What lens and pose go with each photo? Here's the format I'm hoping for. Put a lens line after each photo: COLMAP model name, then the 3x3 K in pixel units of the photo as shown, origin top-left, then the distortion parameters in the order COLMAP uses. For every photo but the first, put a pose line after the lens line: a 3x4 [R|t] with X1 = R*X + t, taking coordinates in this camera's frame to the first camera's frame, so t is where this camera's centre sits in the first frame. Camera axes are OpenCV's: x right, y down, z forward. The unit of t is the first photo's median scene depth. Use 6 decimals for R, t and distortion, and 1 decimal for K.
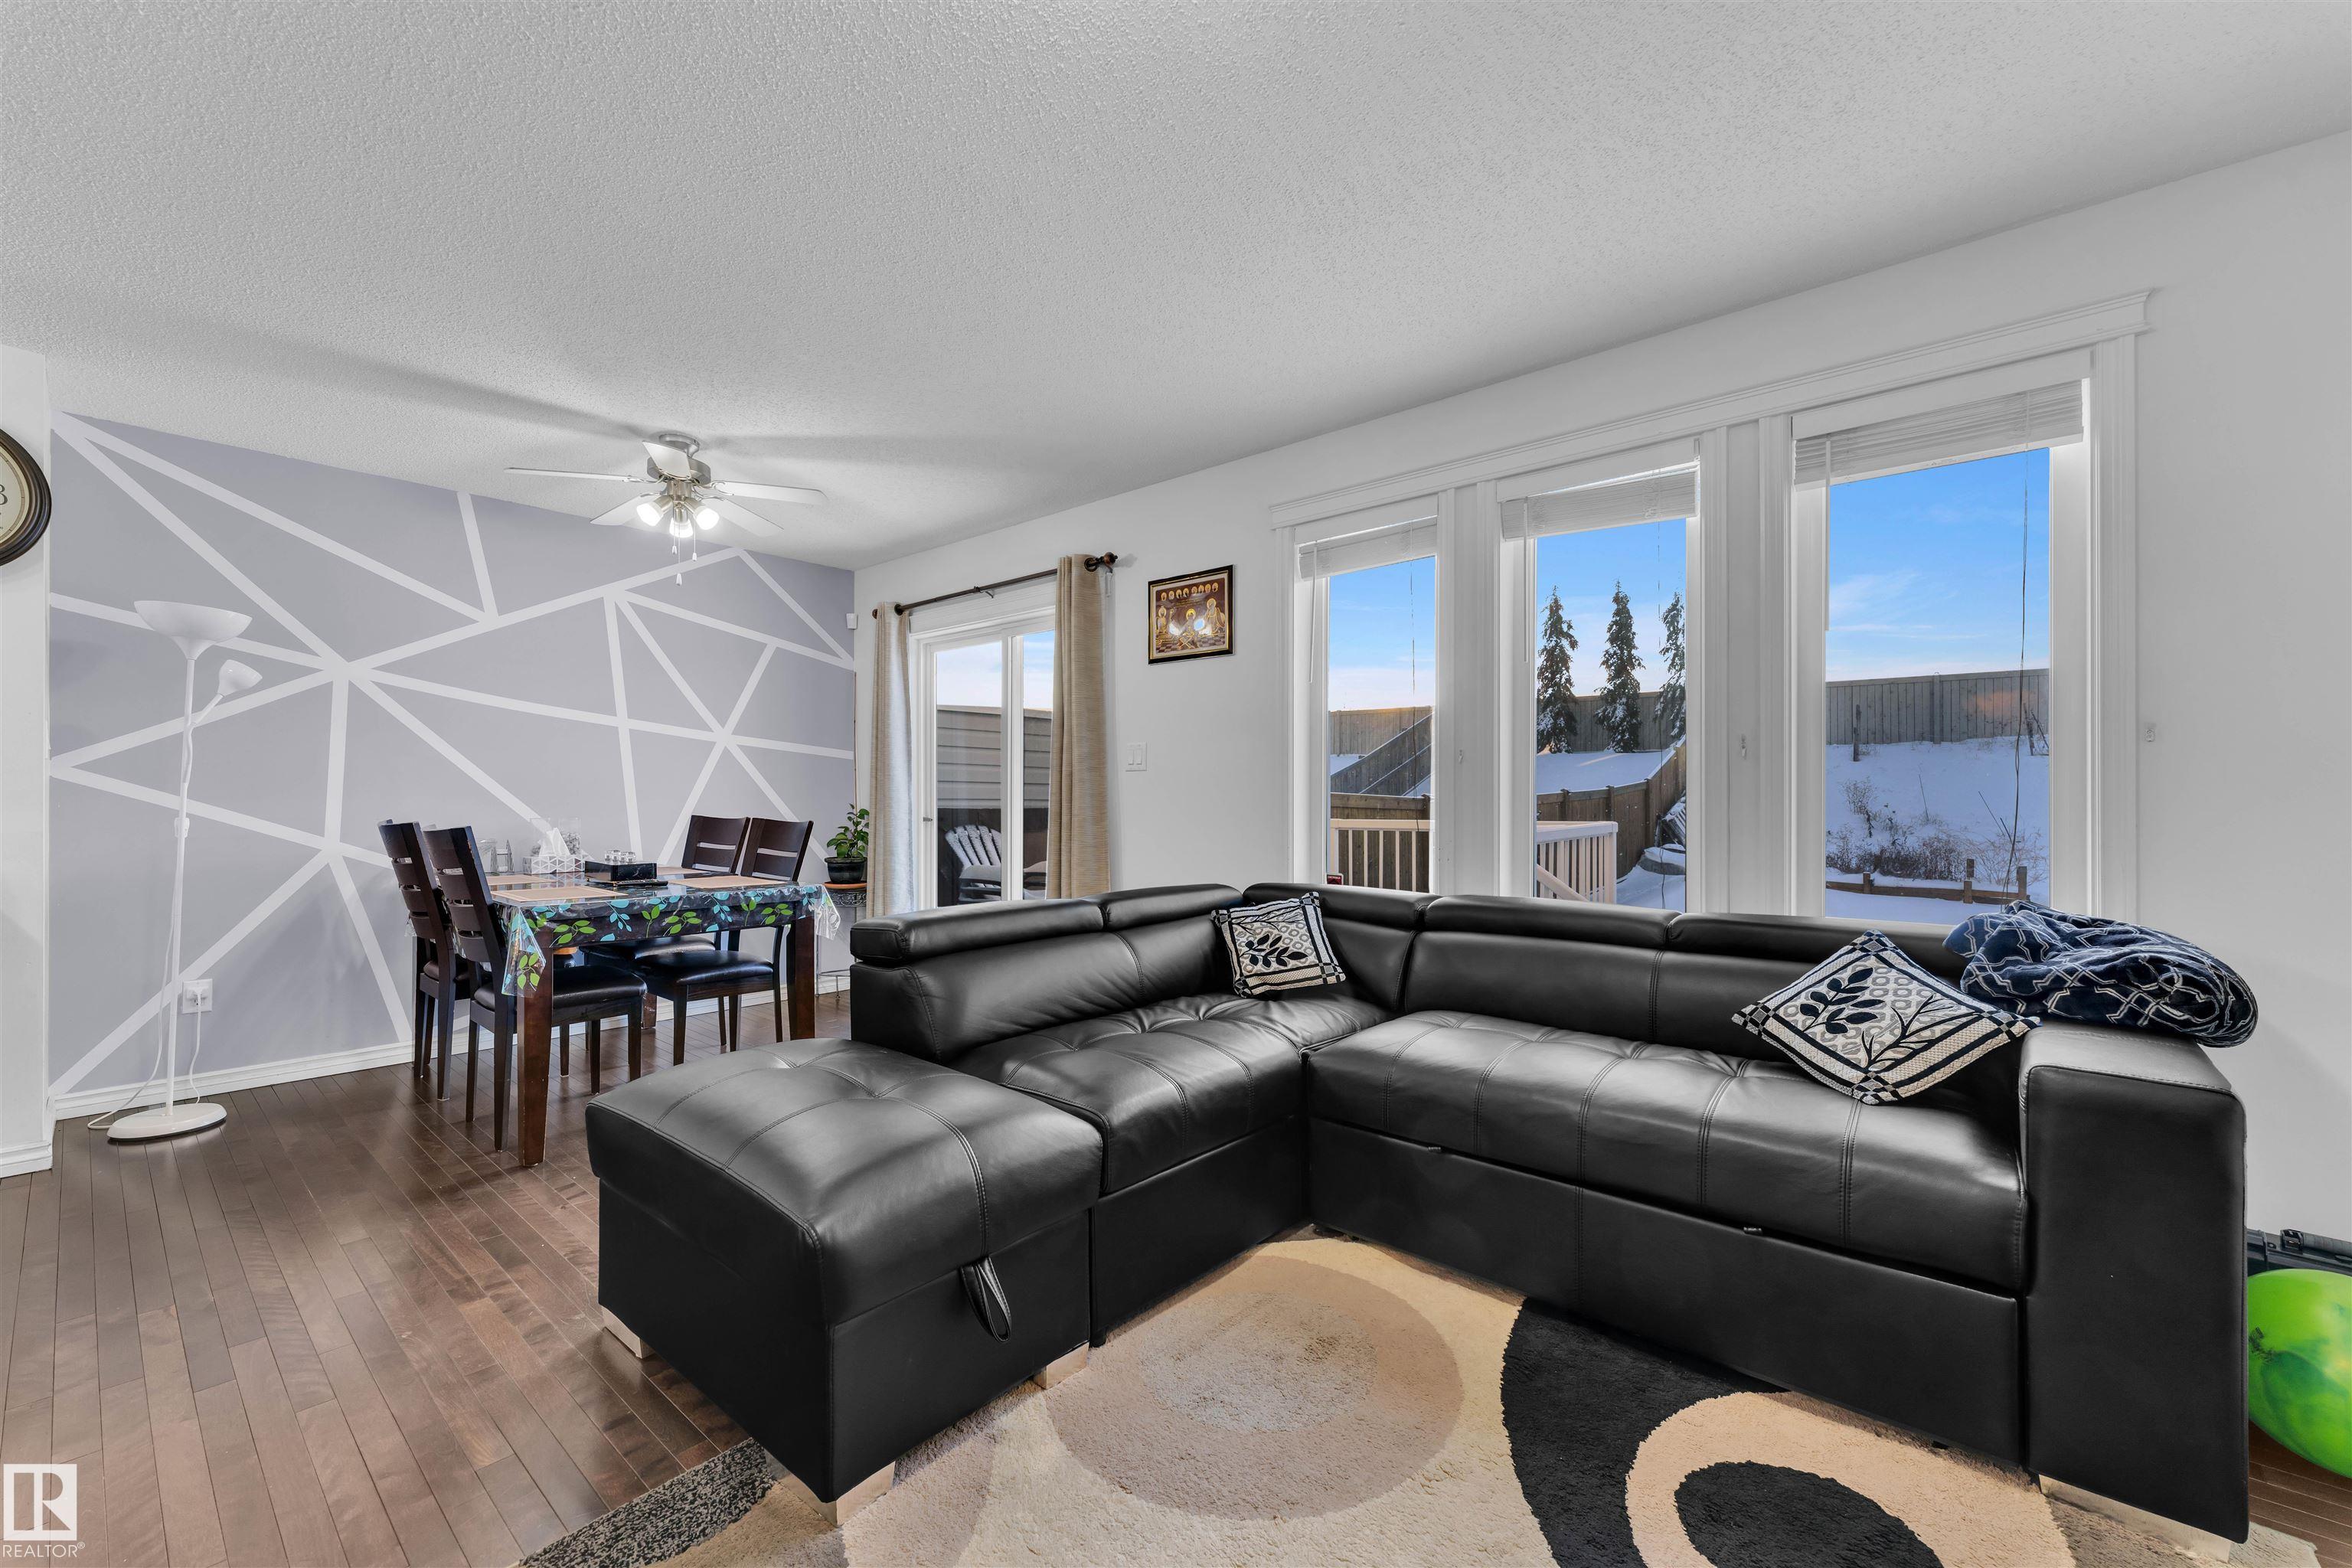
lens RADIAL K [[946.3, 0, 1169.7], [0, 946.3, 792.7], [0, 0, 1]] dist [0.002641, -0.001024]
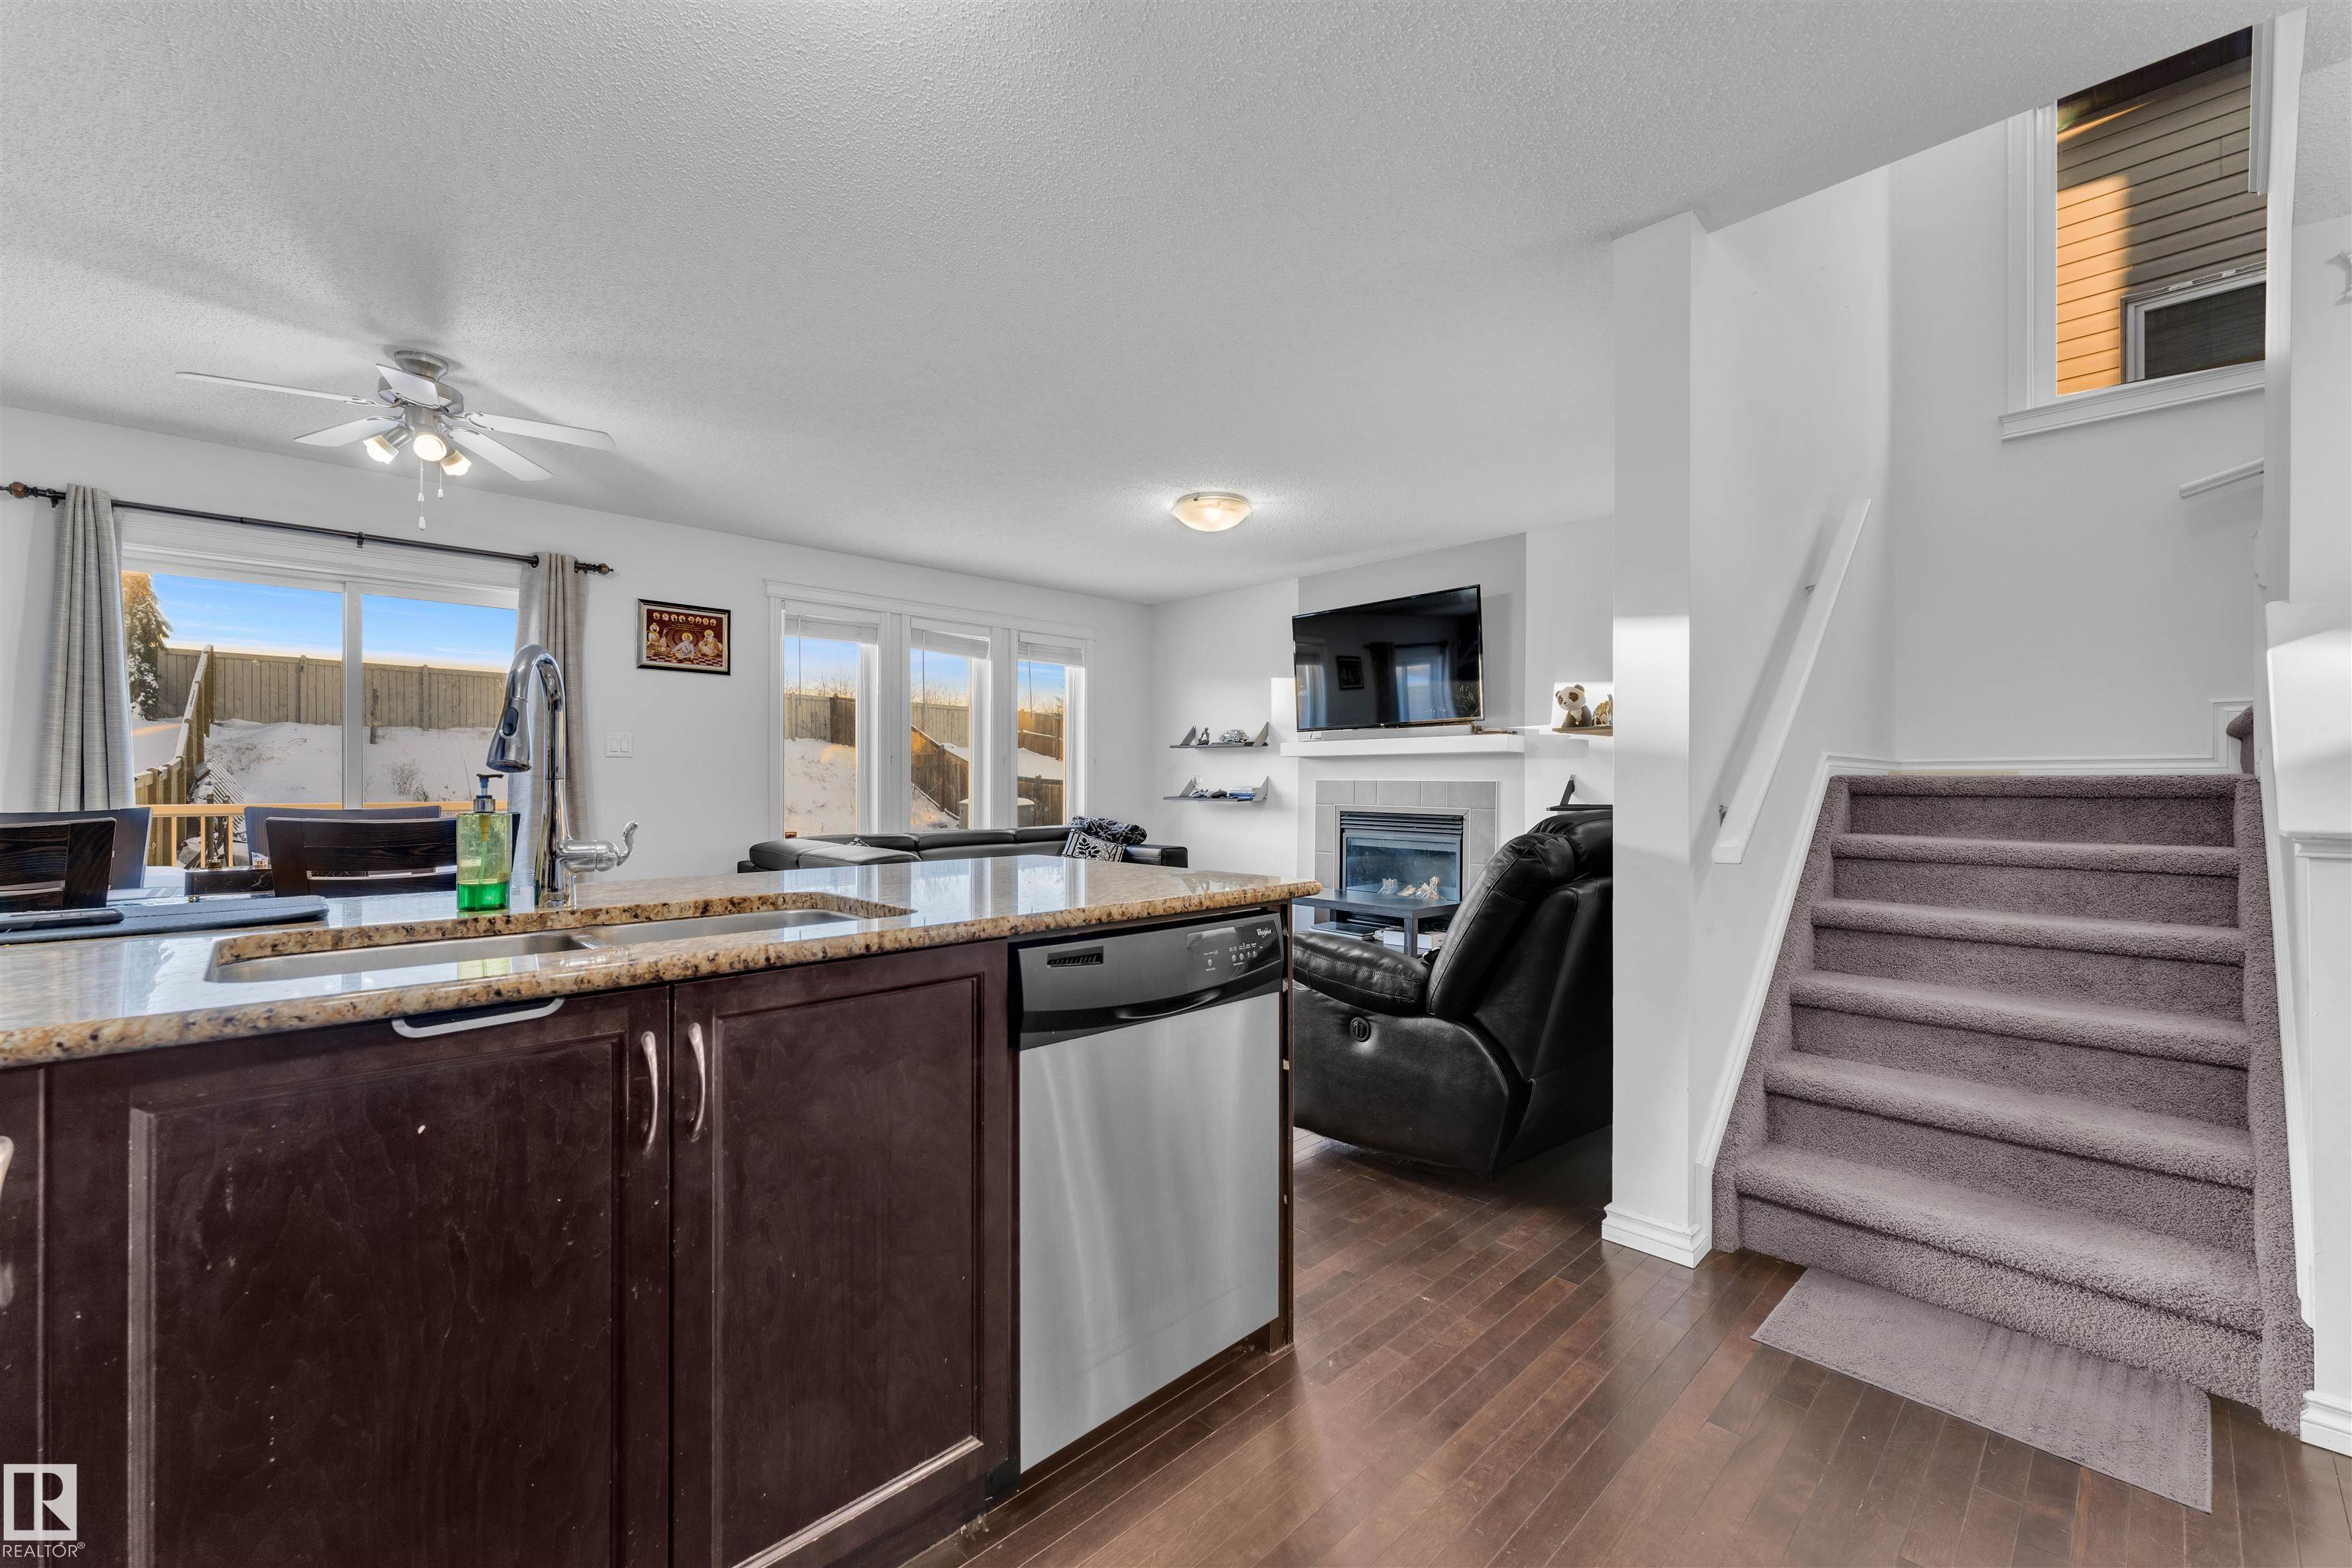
lens RADIAL K [[946.3, 0, 1175.4], [0, 946.3, 781.9], [0, 0, 1]] dist [0.002641, -0.001024]
pose [[0.095149, 0.000879, 0.995463, -1.219059], [-0.009424, 0.999956, 0.000018, 0.000893], [-0.995418, -0.009383, 0.095153, 0.225567]]
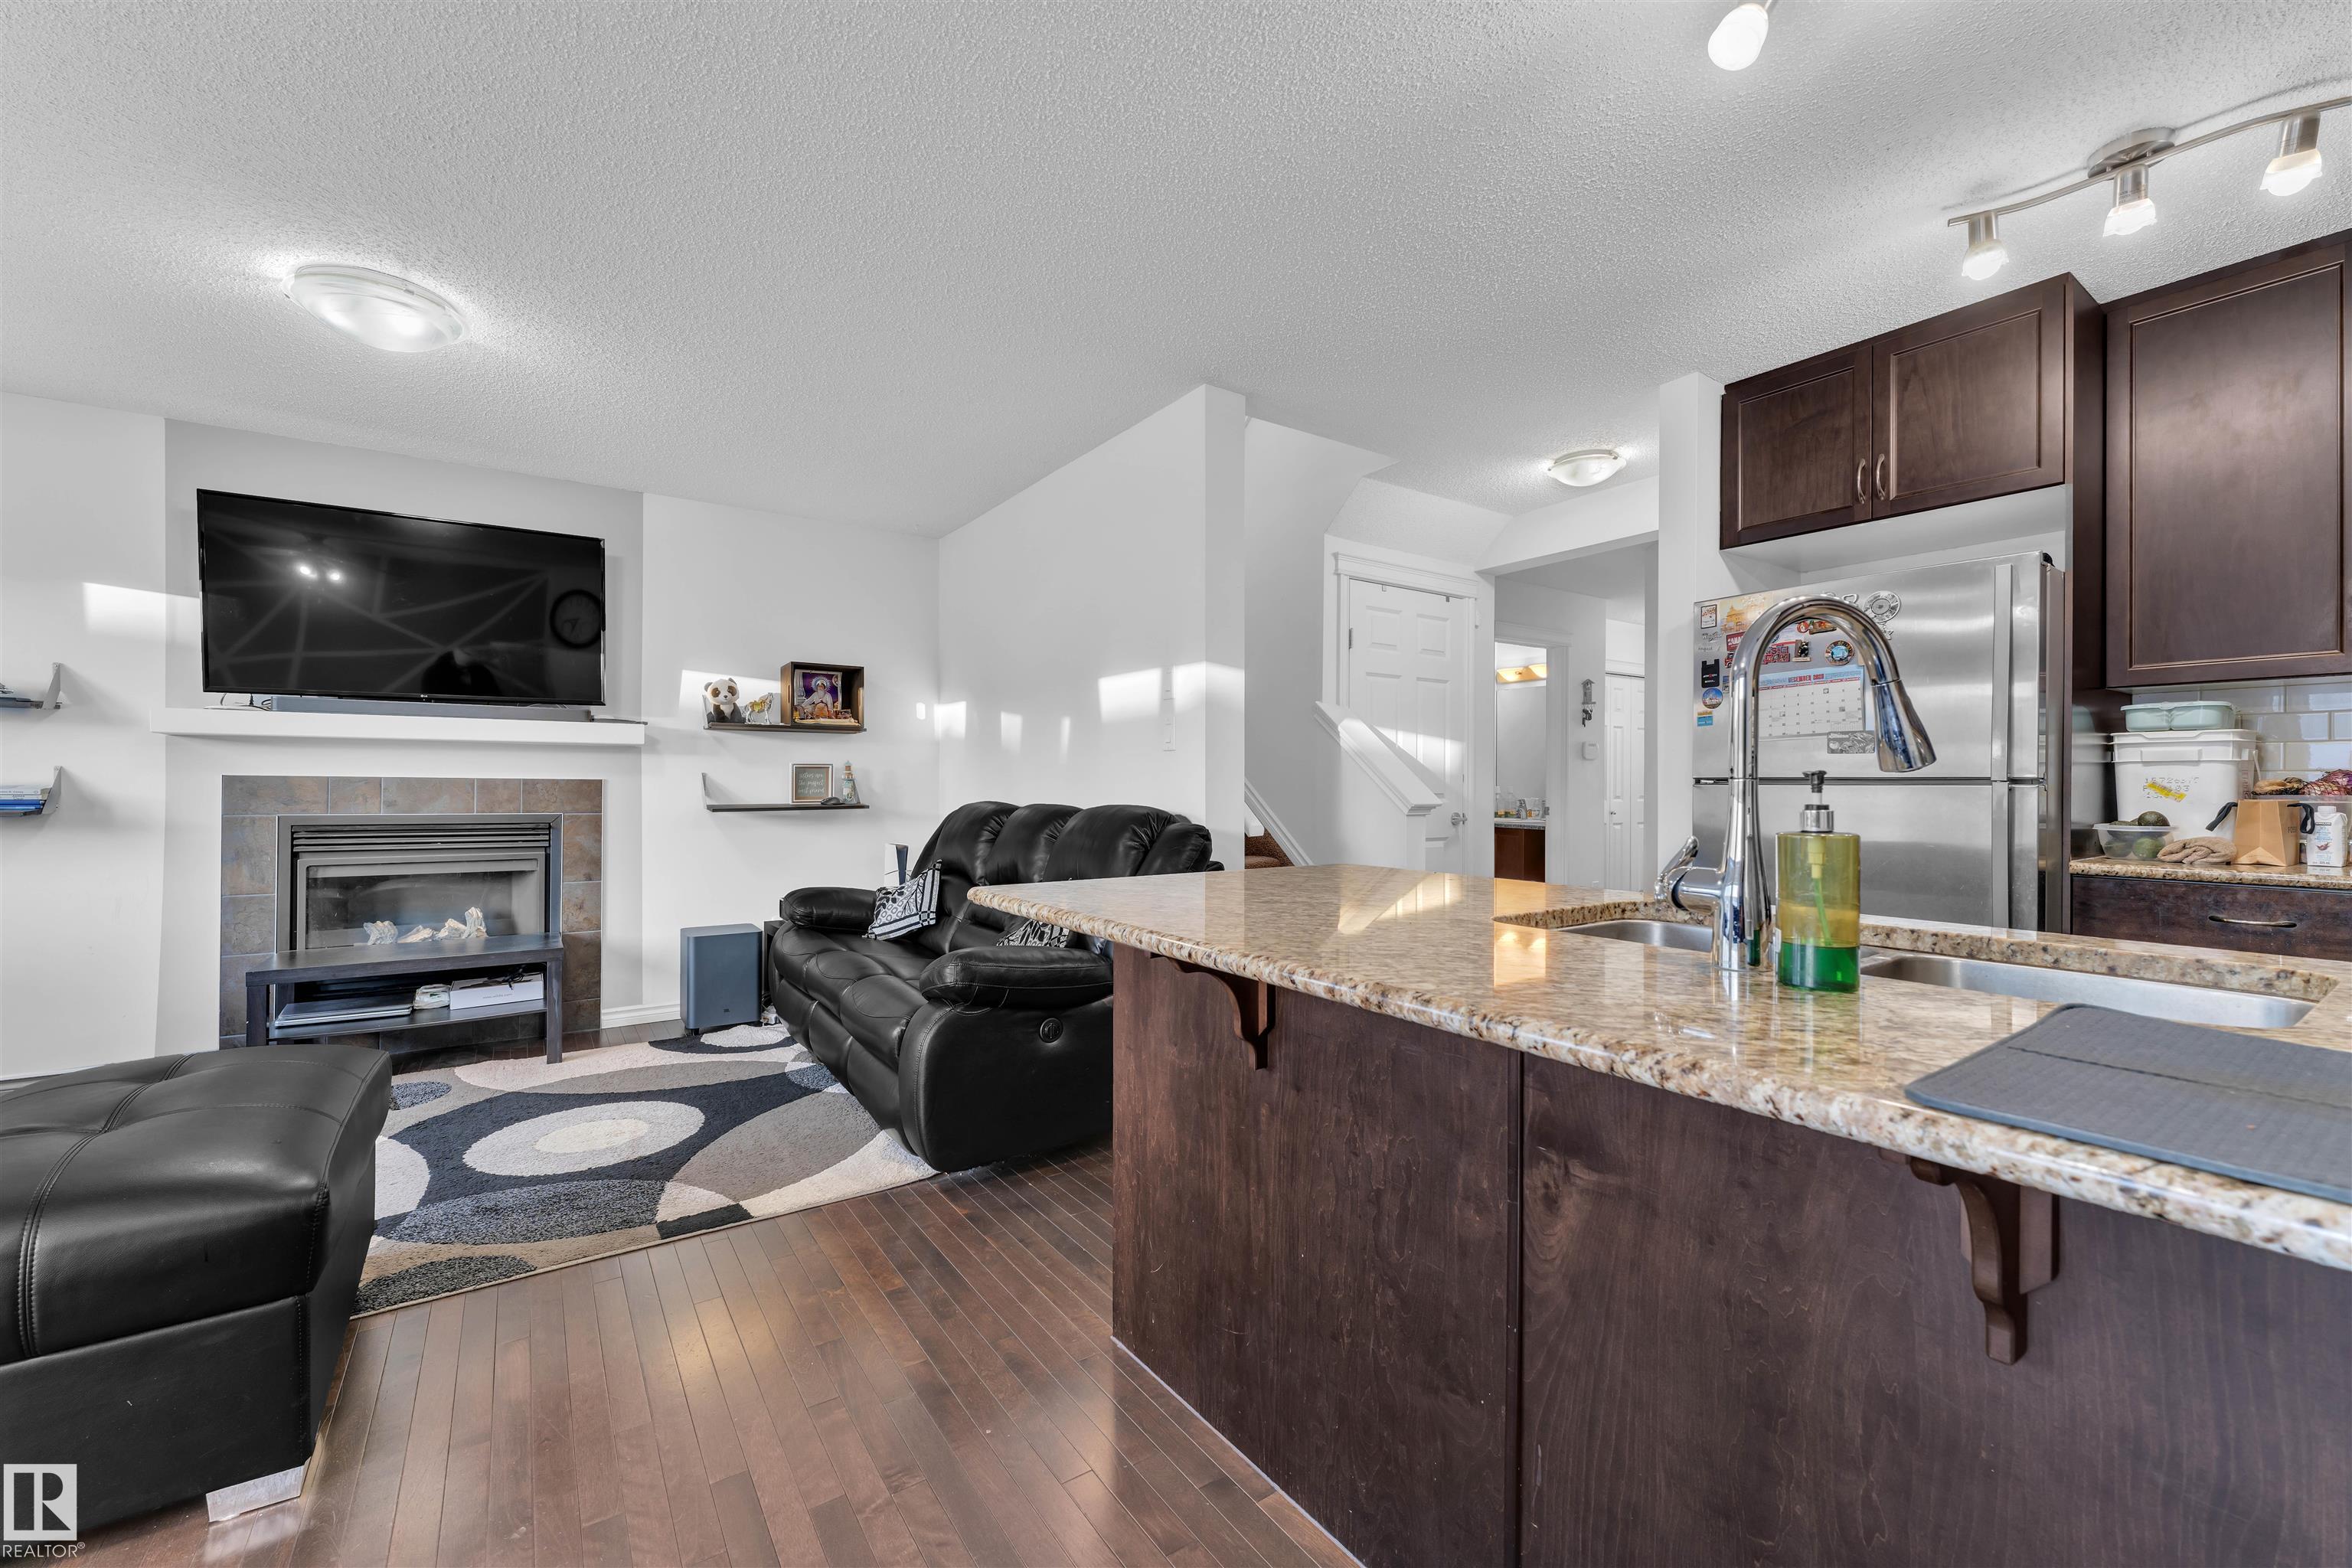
lens RADIAL K [[946.3, 0, 1179.2], [0, 946.3, 786.2], [0, 0, 1]] dist [0.002641, -0.001024]
pose [[-0.969184, -0.005884, 0.246269, -0.760672], [-0.007865, 0.999944, -0.007061, 0.006636], [-0.246214, -0.008780, -0.969176, 0.824301]]
